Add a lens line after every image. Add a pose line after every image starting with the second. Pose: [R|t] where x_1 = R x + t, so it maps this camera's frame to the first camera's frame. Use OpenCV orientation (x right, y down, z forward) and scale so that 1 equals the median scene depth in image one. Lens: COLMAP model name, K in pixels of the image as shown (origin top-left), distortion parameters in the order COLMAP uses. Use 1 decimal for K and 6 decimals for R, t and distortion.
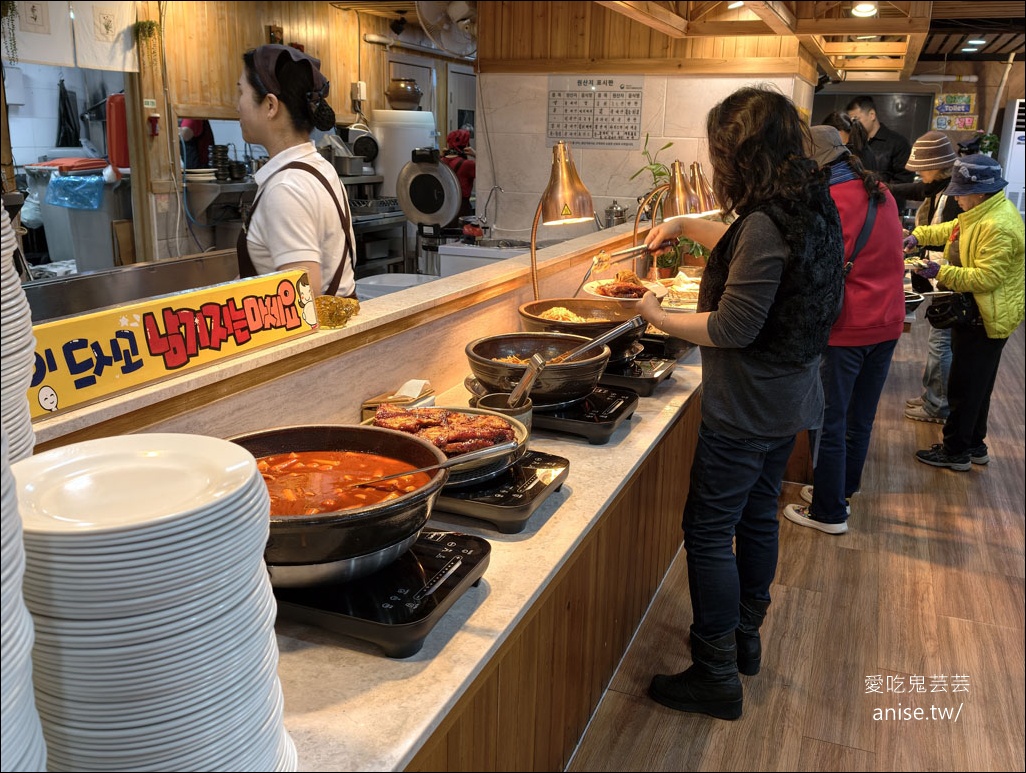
lens RADIAL K [[893.1, 0, 512.9], [0, 893.1, 386.8], [0, 0, 1]] dist [0.008086, -0.008494]
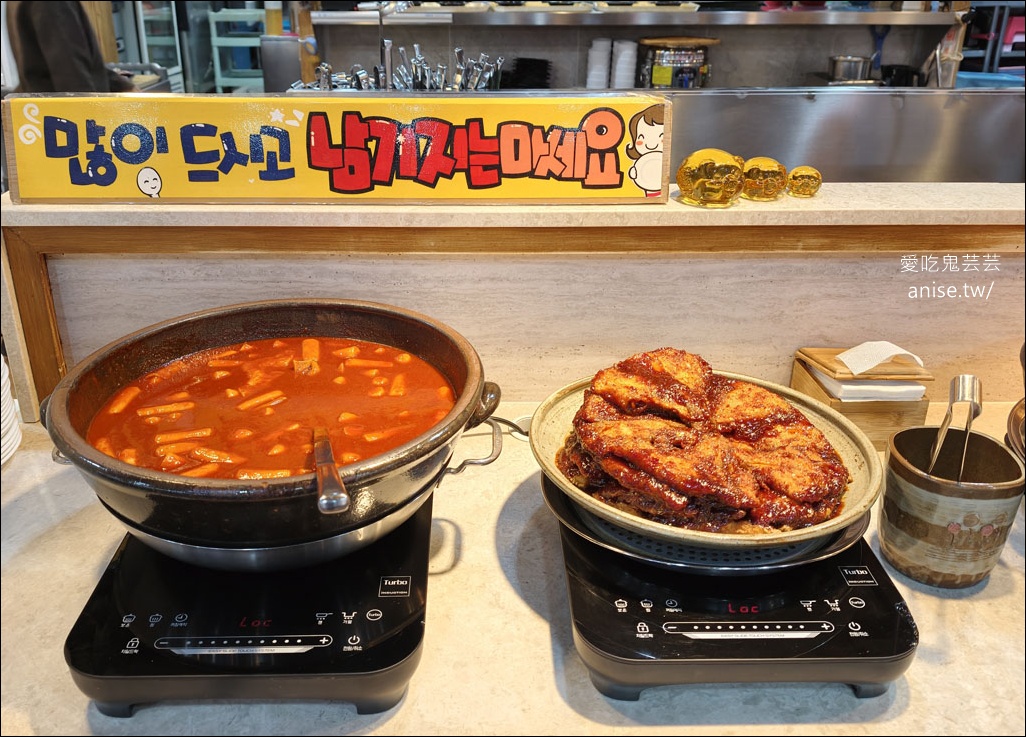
lens RADIAL K [[886.2, 0, 473.1], [0, 886.2, 312.1], [0, 0, 1]] dist [0.082000, -0.004651]
pose [[0.380826, 0.324855, -0.865703, 0.319628], [-0.241914, 0.938646, 0.245808, -0.124898], [0.892440, 0.115816, 0.436048, 0.705231]]
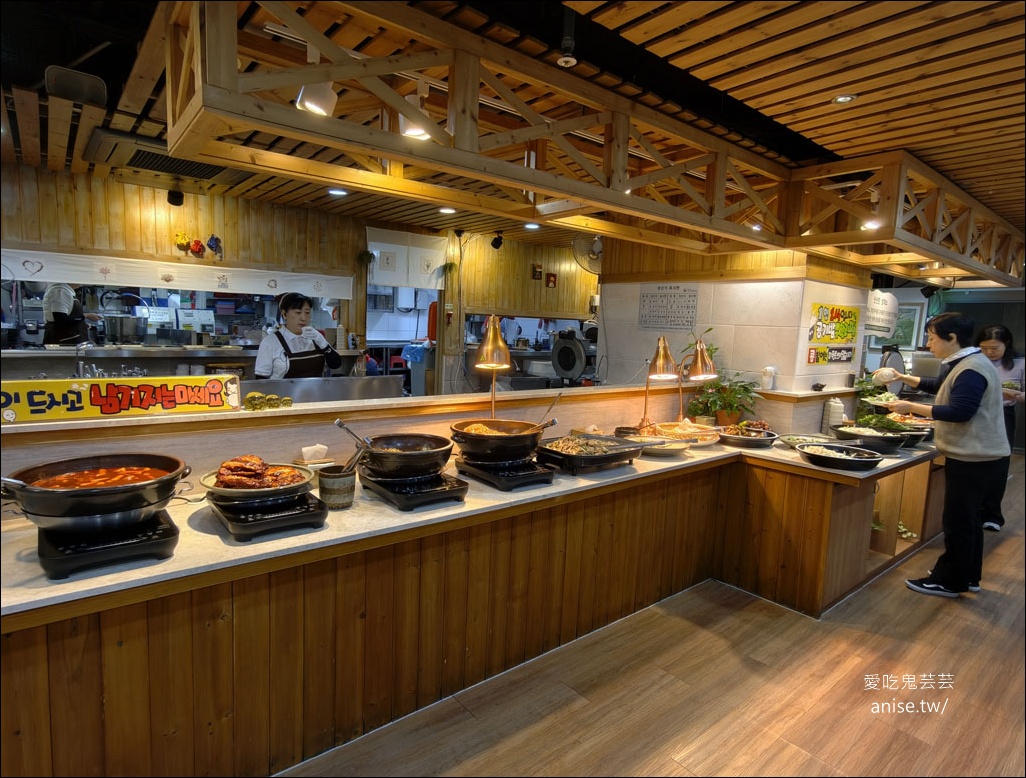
lens RADIAL K [[572.8, 0, 492.6], [0, 572.8, 393.1], [0, 0, 1]] dist [0.002031, 0.003834]
pose [[0.867596, 0.068872, -0.492478, 0.881980], [-0.151716, 0.979804, -0.130254, -0.026705], [0.473561, 0.187725, 0.860523, 0.277692]]
